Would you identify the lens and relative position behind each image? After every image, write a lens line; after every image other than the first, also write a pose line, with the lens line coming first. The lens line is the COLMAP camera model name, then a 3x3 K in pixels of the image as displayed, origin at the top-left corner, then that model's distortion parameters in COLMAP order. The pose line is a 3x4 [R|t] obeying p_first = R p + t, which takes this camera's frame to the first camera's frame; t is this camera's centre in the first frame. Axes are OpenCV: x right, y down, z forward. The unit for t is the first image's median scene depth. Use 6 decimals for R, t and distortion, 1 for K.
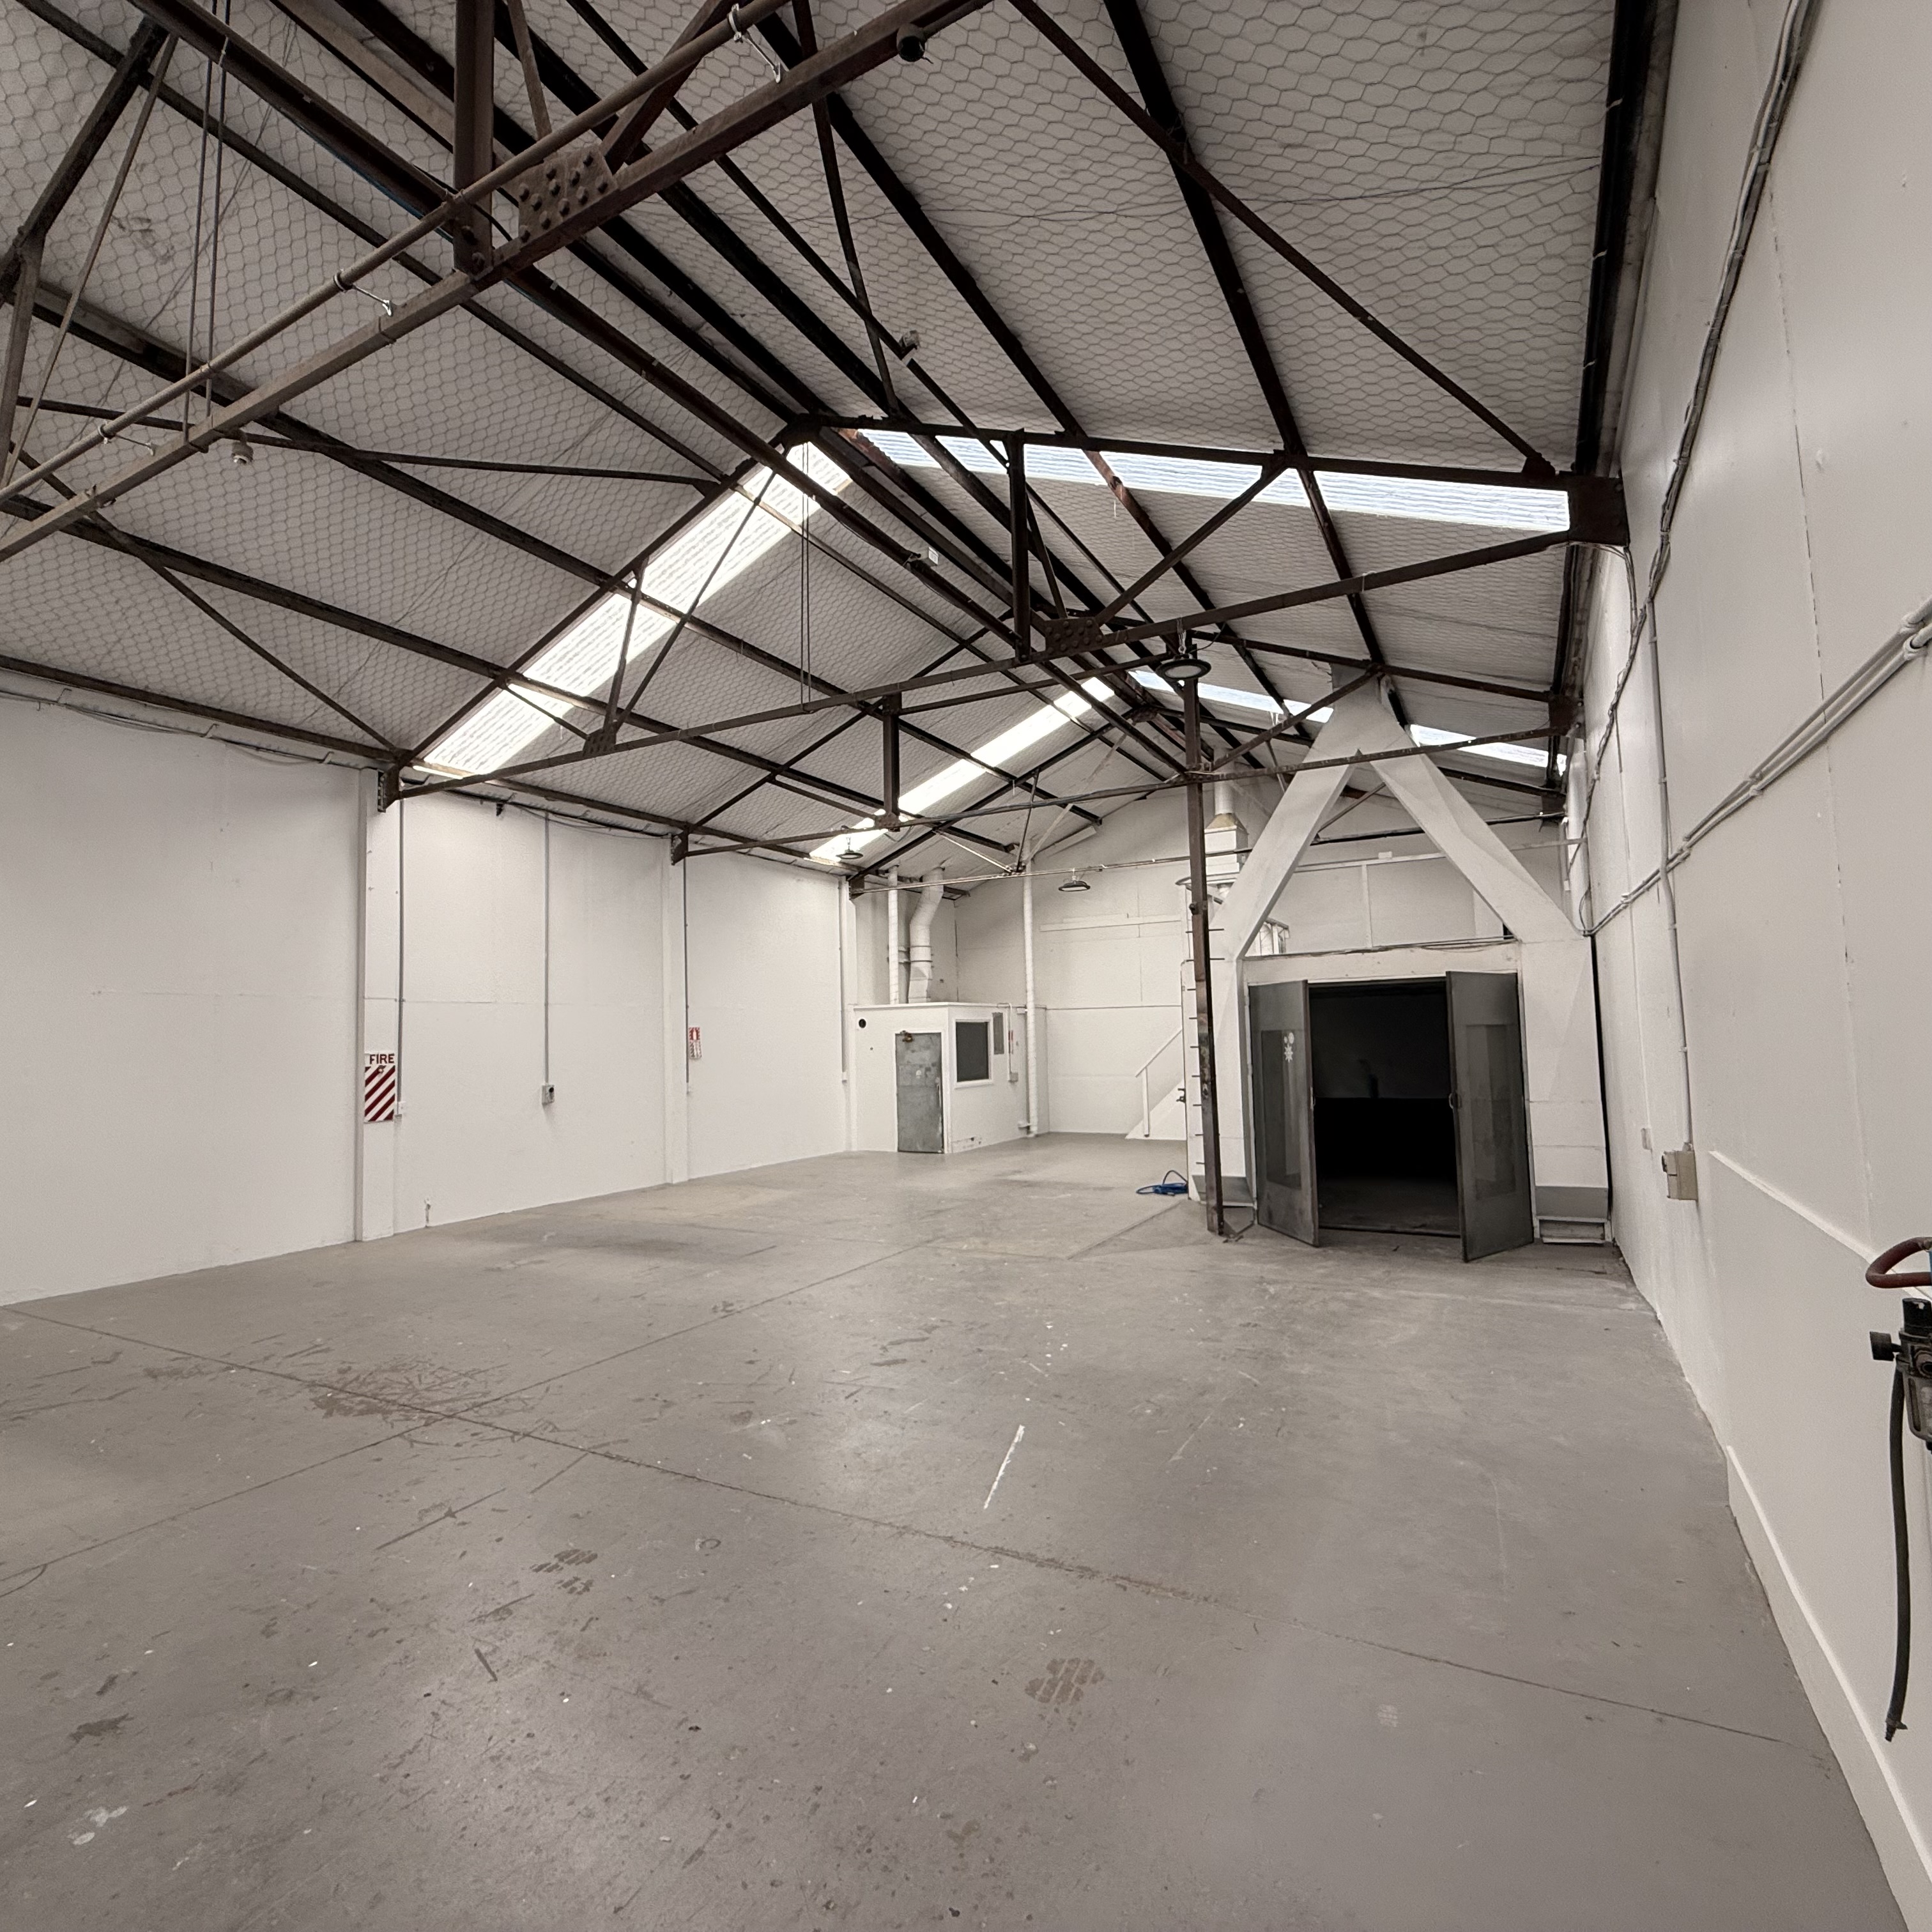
lens RADIAL K [[1024.3, 0, 961.1], [0, 1024.3, 969.1], [0, 0, 1]] dist [0.000025, 0.000266]
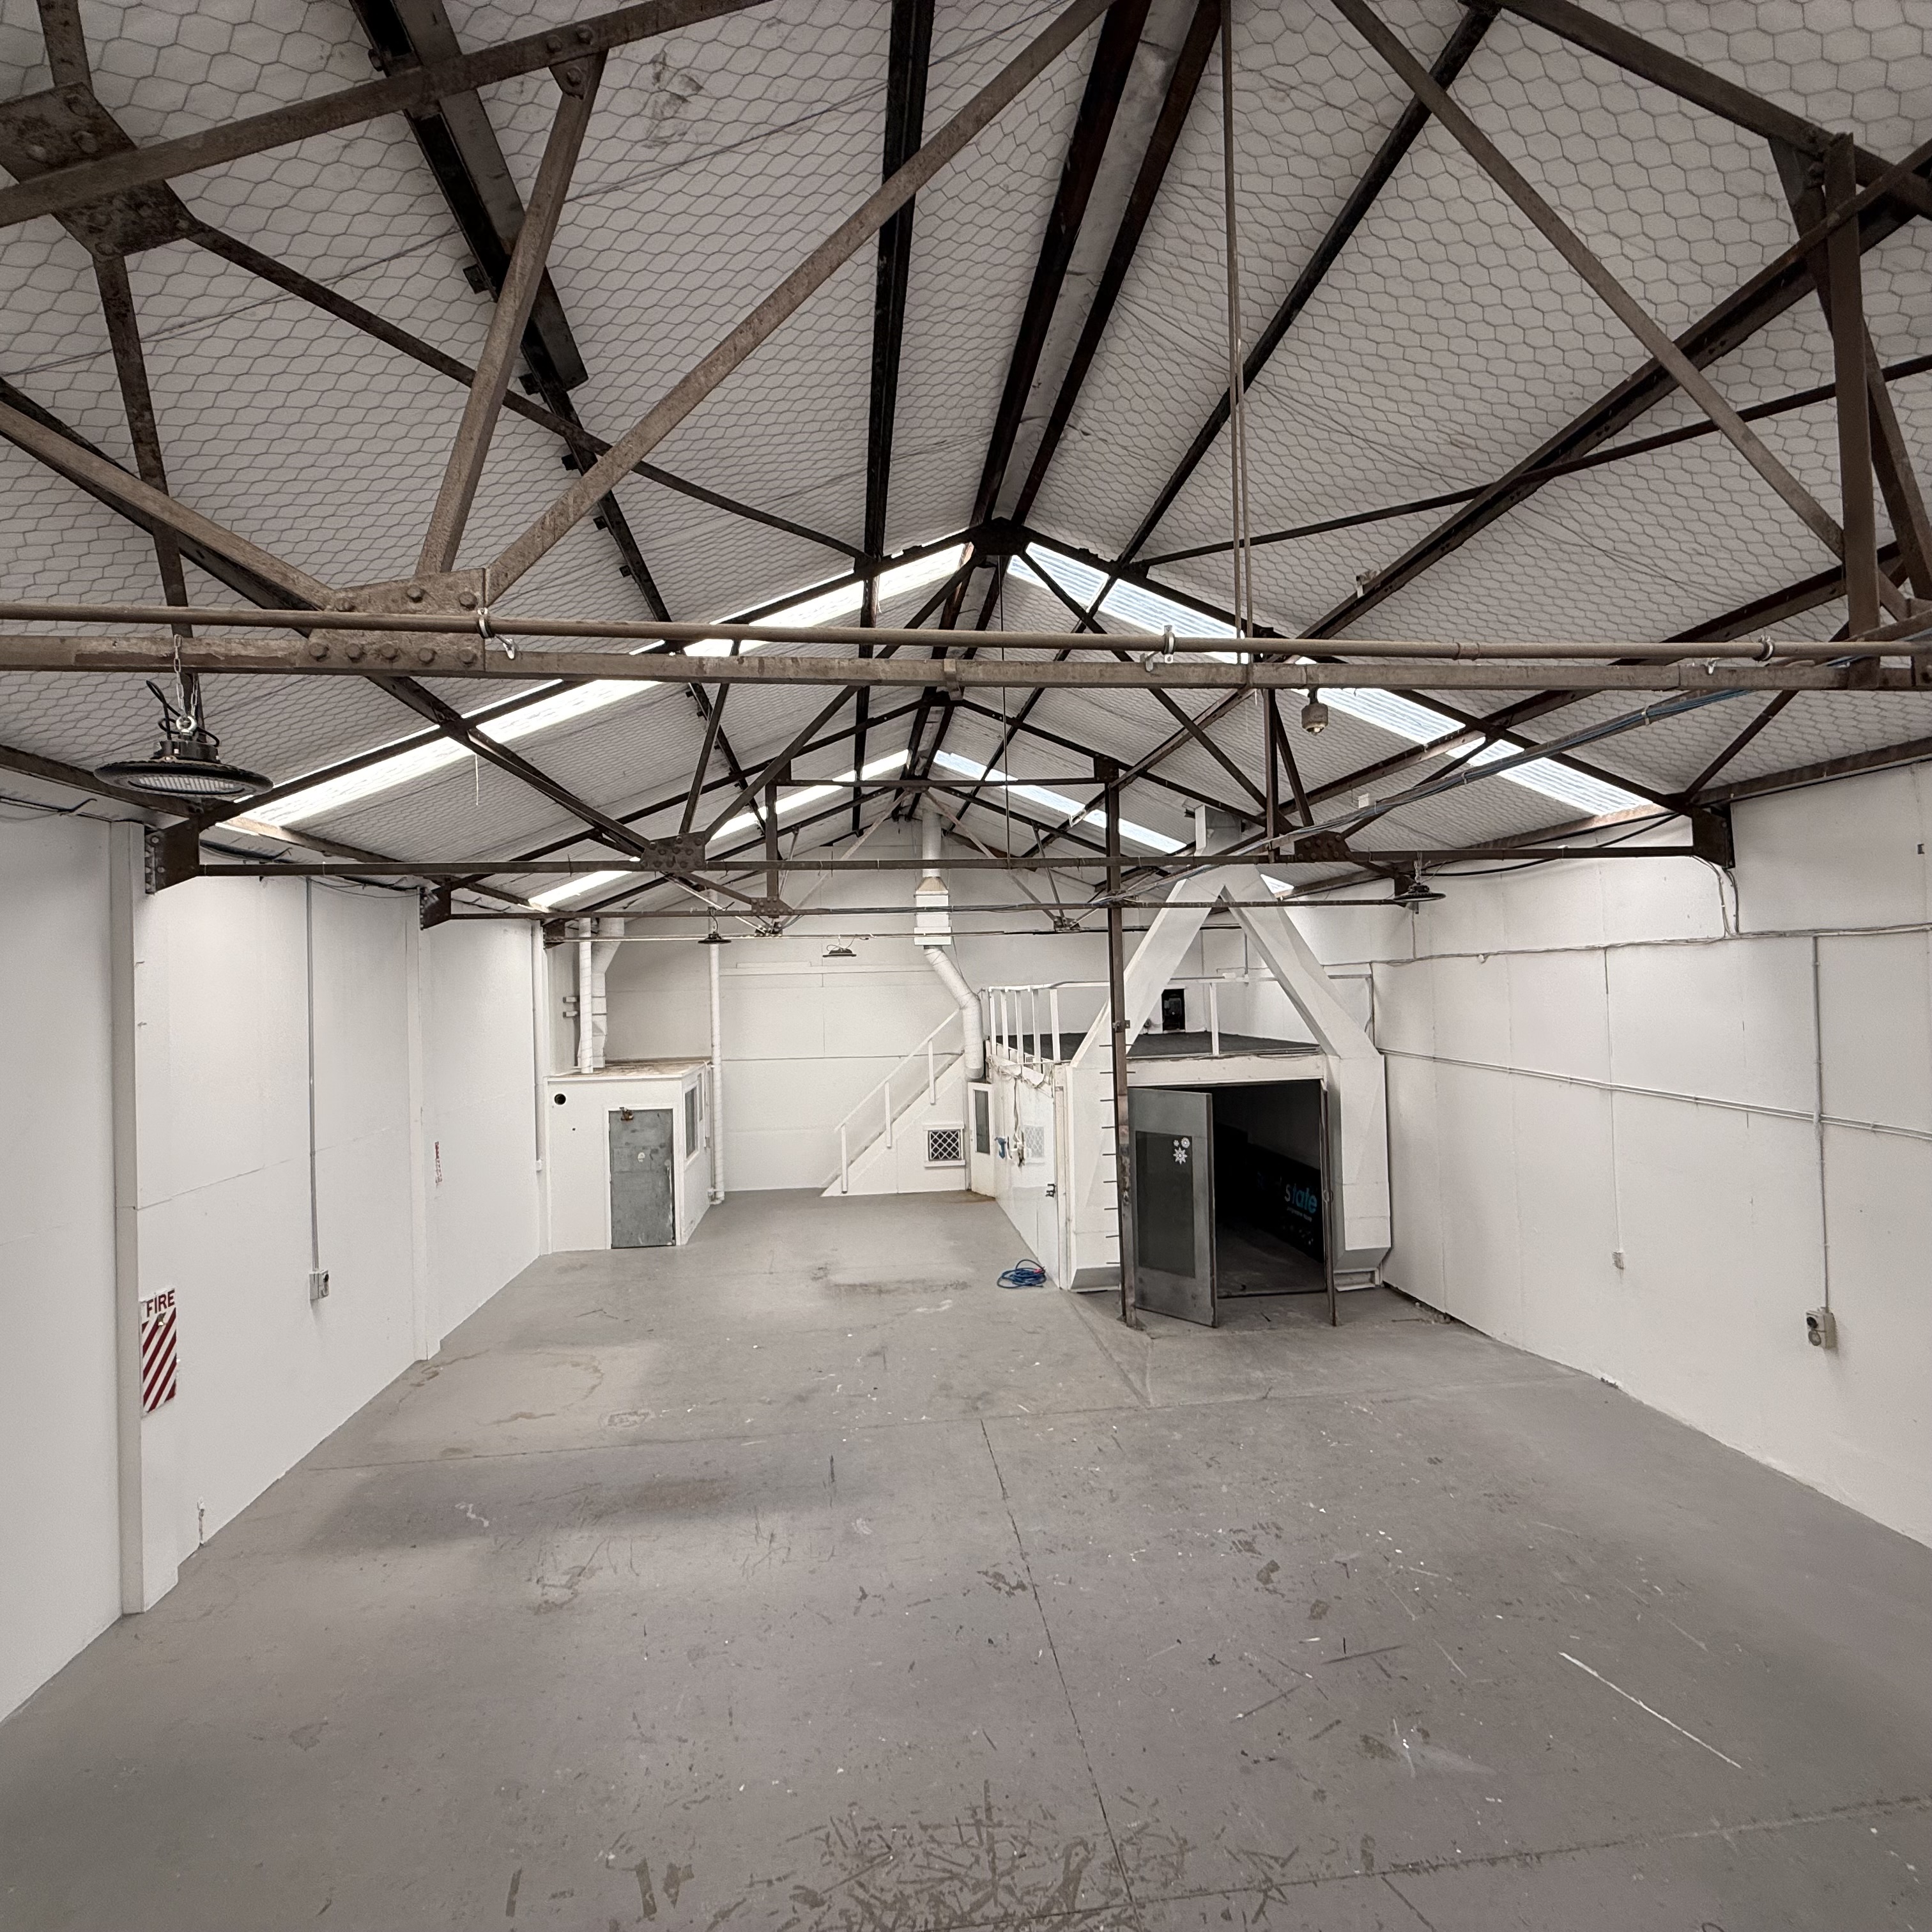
lens RADIAL K [[1024.3, 0, 961.1], [0, 1024.3, 969.1], [0, 0, 1]] dist [0.000025, 0.000266]
pose [[0.816232, 0.013850, 0.577559, -0.848325], [-0.033801, 0.999145, 0.023809, -0.226236], [-0.576735, -0.038956, 0.816002, 0.375719]]
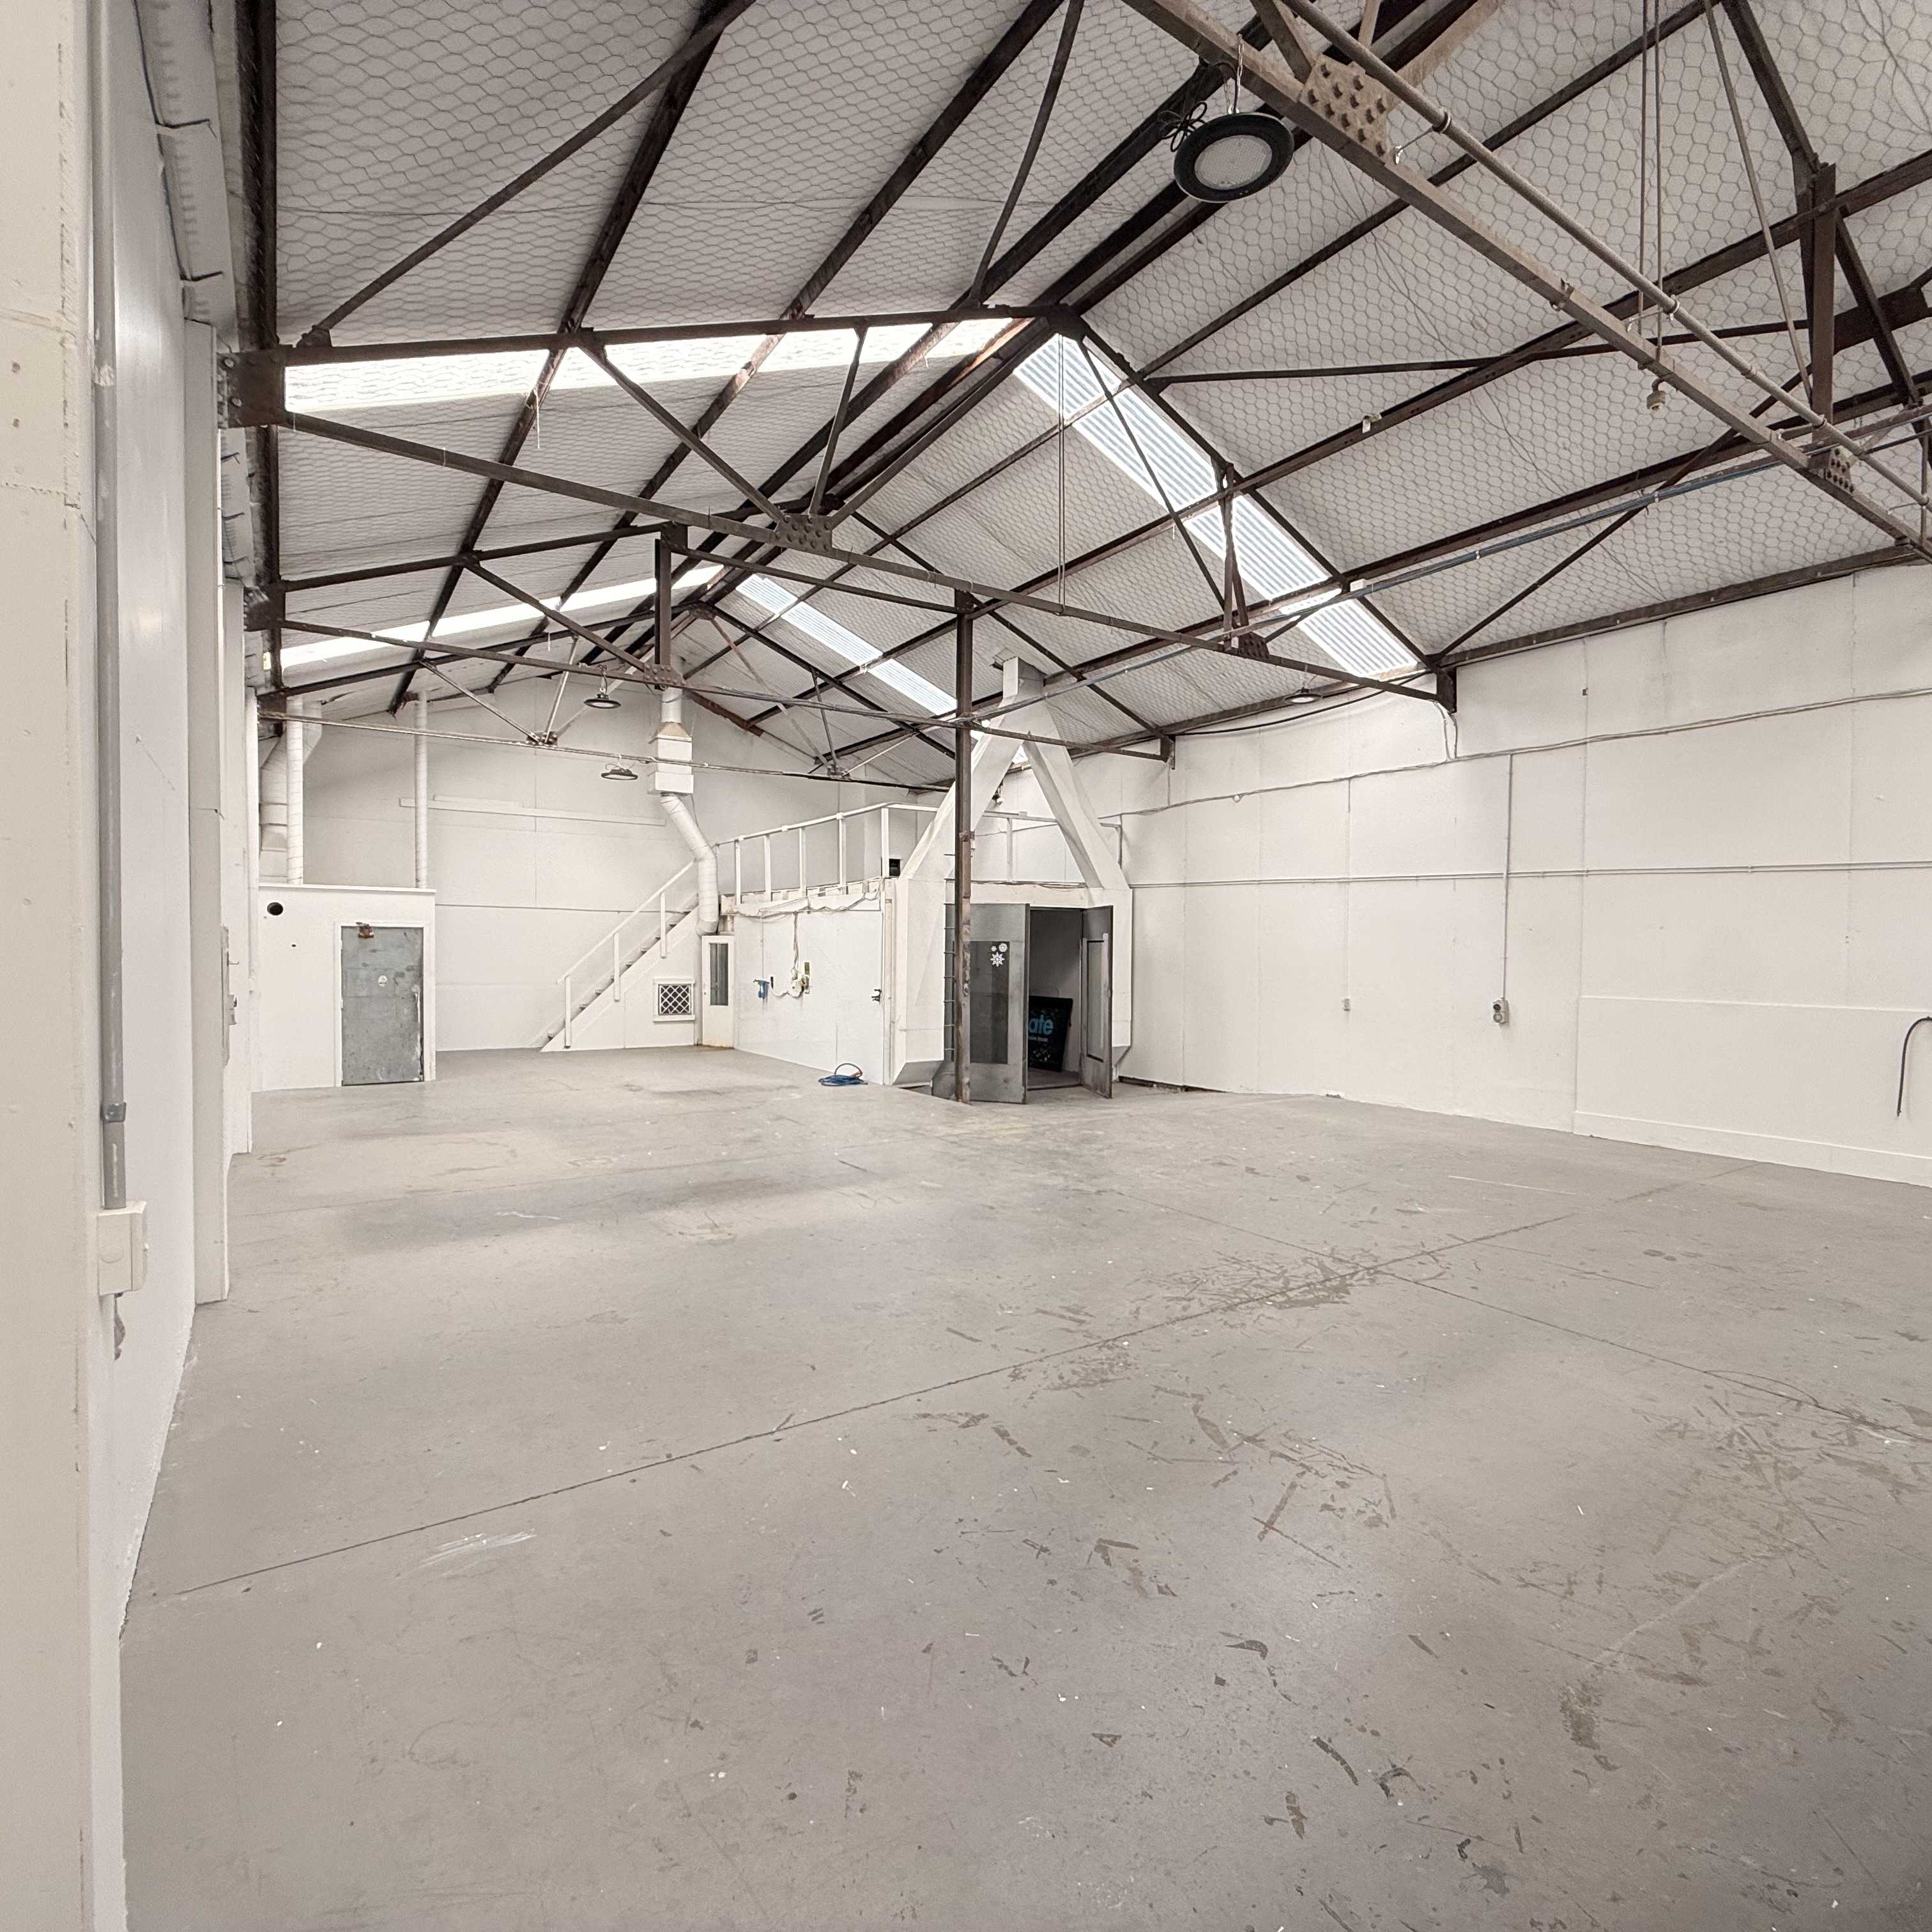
lens RADIAL K [[1024.3, 0, 961.1], [0, 1024.3, 969.1], [0, 0, 1]] dist [0.000025, 0.000266]
pose [[0.464296, 0.009404, 0.885630, -1.343127], [-0.080825, 0.996221, 0.031794, 0.092682], [-0.881984, -0.086343, 0.463302, 0.722270]]
